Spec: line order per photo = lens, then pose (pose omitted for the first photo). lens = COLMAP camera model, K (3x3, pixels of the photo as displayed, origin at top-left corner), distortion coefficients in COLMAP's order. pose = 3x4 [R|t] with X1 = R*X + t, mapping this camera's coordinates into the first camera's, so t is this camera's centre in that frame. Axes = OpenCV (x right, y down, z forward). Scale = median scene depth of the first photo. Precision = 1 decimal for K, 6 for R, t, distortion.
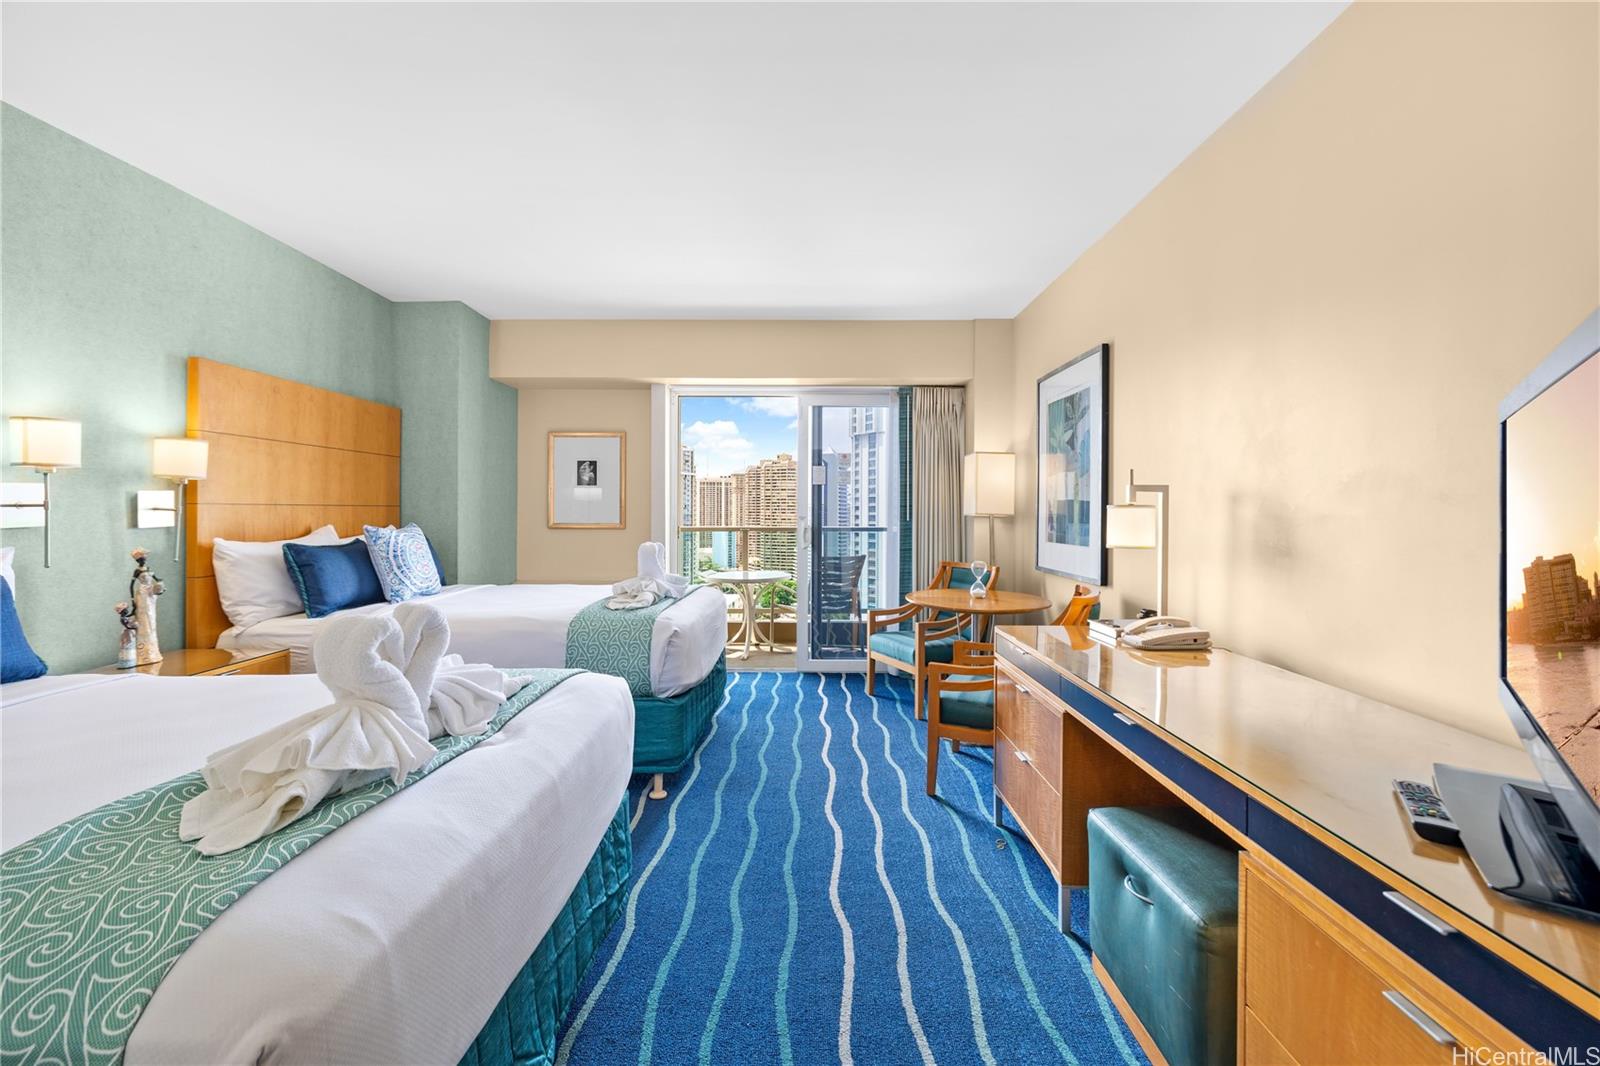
lens RADIAL K [[677.0, 0, 802.7], [0, 677.0, 514.2], [0, 0, 1]] dist [-0.002587, -0.000035]
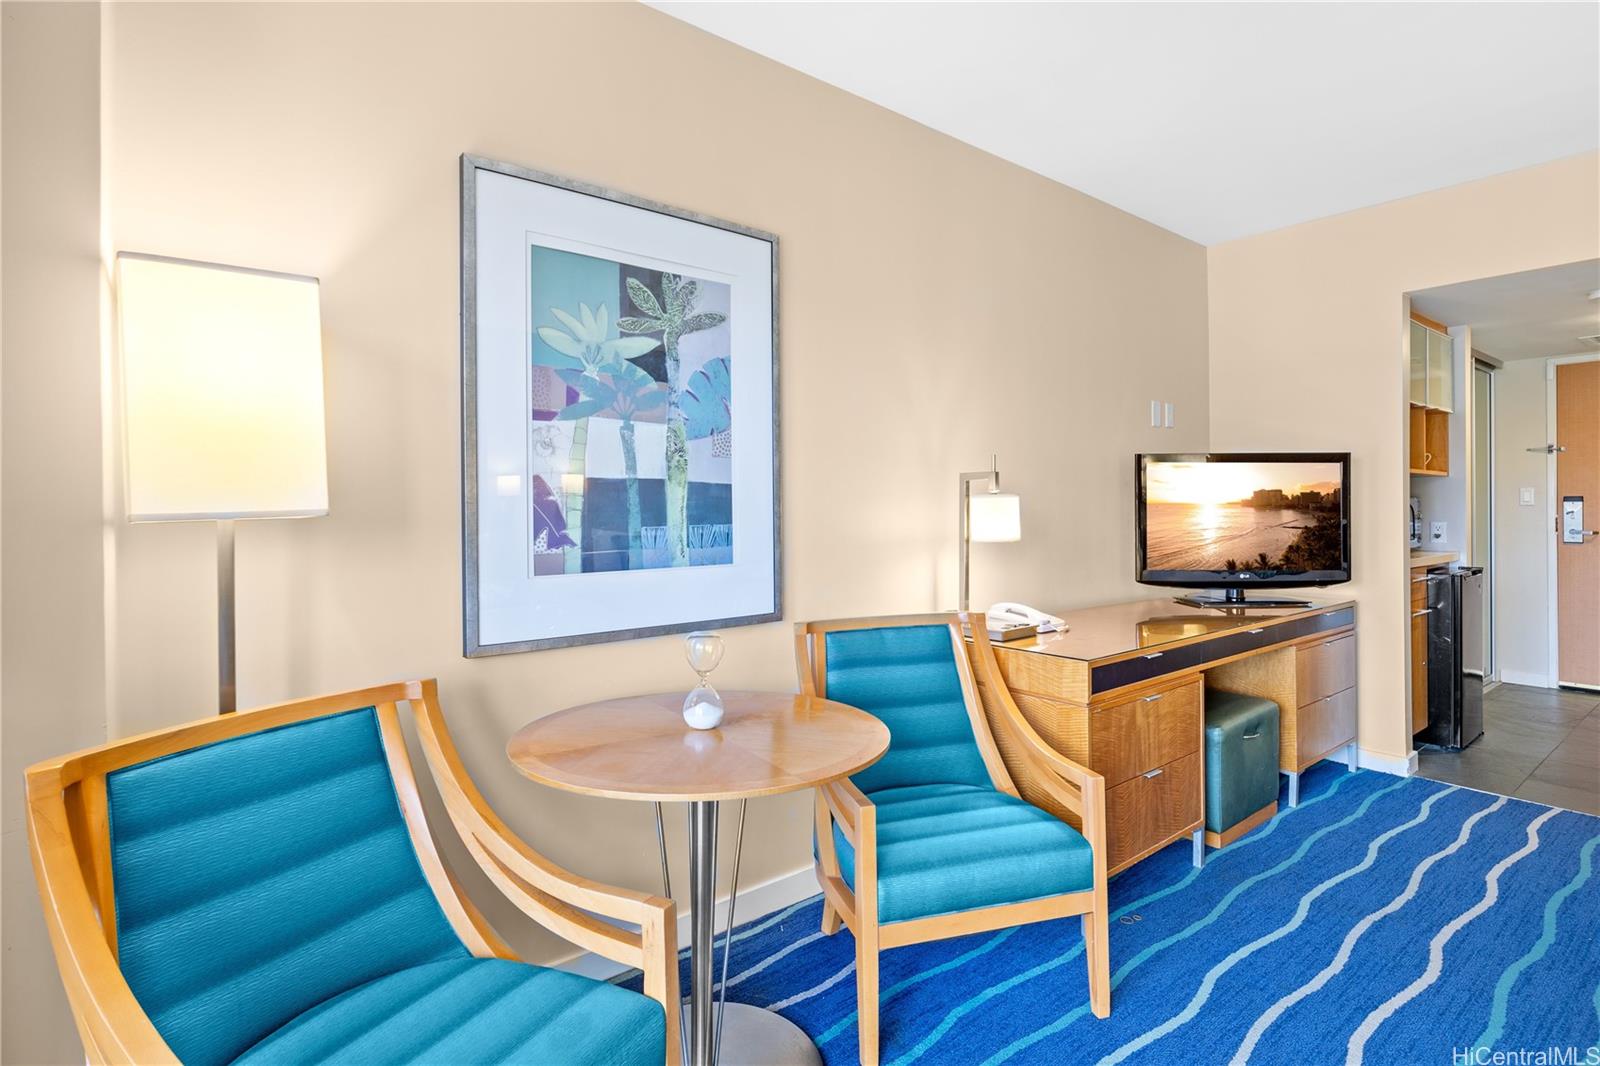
lens RADIAL K [[787.7, 0, 800.7], [0, 787.7, 504.5], [0, 0, 1]] dist [-0.000108, 0.000112]
pose [[-0.625034, 0.001432, 0.780596, -0.166594], [0.008149, 0.999956, 0.004691, -0.005718], [-0.780555, 0.009293, -0.625018, 1.664736]]
